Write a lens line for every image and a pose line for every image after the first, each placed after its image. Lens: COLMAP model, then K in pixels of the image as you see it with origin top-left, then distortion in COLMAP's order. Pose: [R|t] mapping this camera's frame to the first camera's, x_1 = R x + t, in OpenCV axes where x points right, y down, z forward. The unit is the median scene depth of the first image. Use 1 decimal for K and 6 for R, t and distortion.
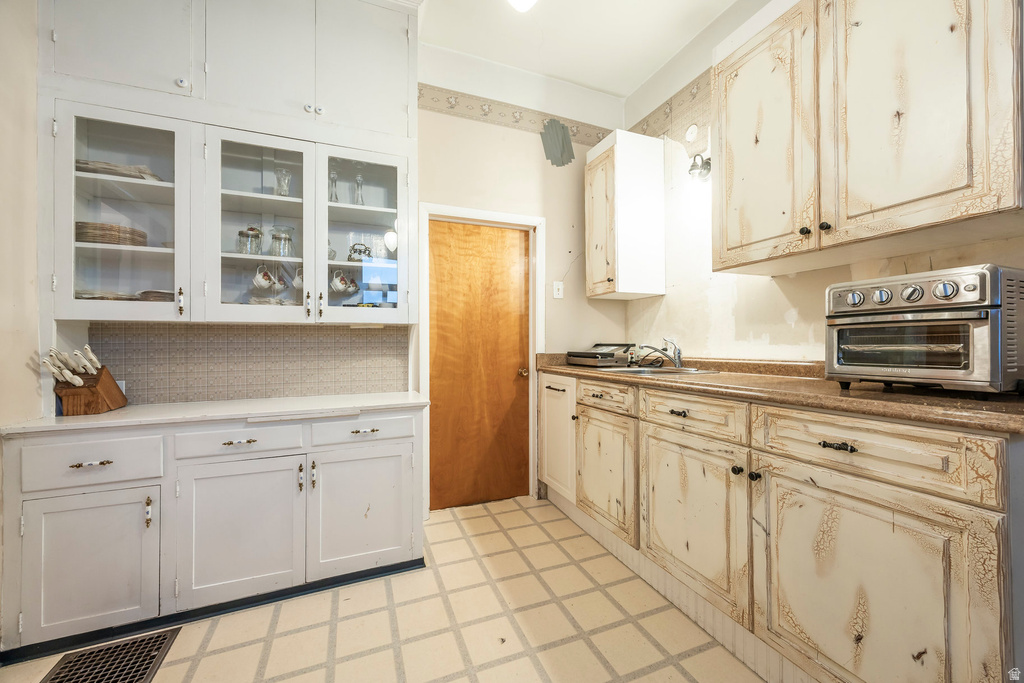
lens RADIAL K [[397.0, 0, 512.3], [0, 397.0, 337.8], [0, 0, 1]] dist [-0.004733, 0.000332]
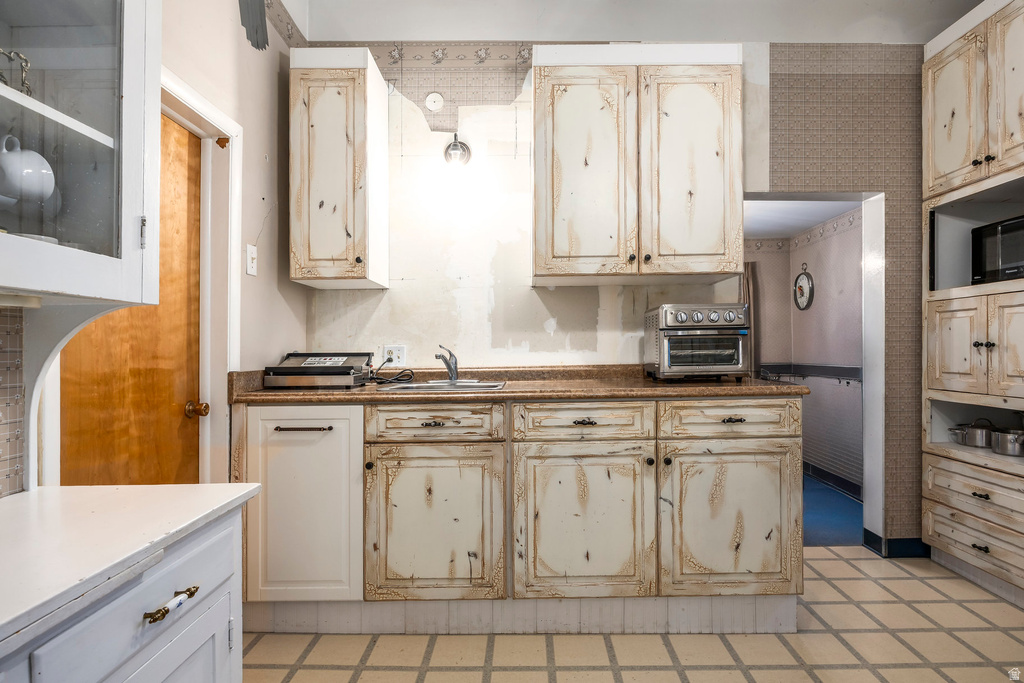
lens RADIAL K [[533.4, 0, 513.2], [0, 533.4, 345.6], [0, 0, 1]] dist [-0.014817, 0.000558]
pose [[0.373472, 0.005966, 0.927622, -0.764693], [-0.005408, 0.999976, -0.004254, 0.007715], [-0.927626, -0.003427, 0.373495, 0.607234]]
